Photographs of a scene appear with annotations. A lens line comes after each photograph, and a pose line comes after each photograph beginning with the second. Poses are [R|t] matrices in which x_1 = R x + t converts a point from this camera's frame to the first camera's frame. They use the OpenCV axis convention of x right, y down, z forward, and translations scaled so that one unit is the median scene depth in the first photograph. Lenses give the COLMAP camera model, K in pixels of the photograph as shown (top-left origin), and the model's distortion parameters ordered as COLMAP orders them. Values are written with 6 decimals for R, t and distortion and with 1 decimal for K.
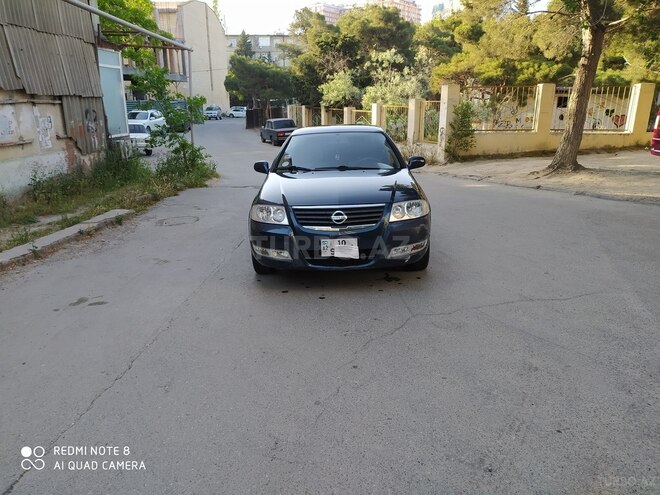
lens RADIAL K [[496.3, 0, 328.8], [0, 496.3, 249.2], [0, 0, 1]] dist [0.050035, -0.042755]
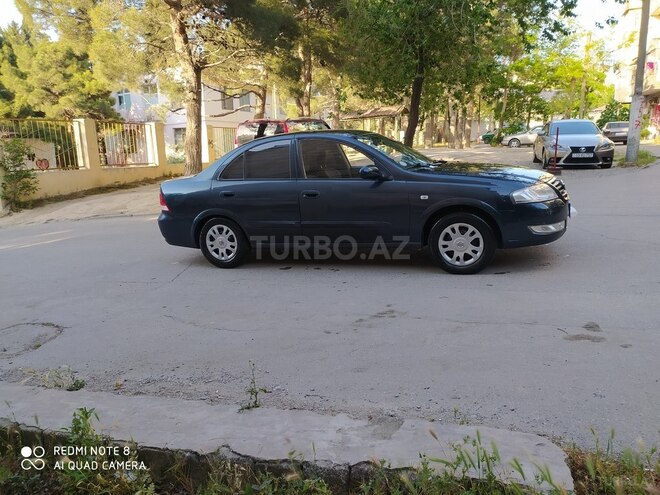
lens RADIAL K [[496.3, 0, 329.2], [0, 496.3, 247.9], [0, 0, 1]] dist [0.050035, -0.042755]
pose [[0.335655, -0.201242, 0.920238, -0.438110], [0.296703, 0.949774, 0.099480, -0.068579], [-0.894038, 0.239646, 0.378505, 0.358886]]
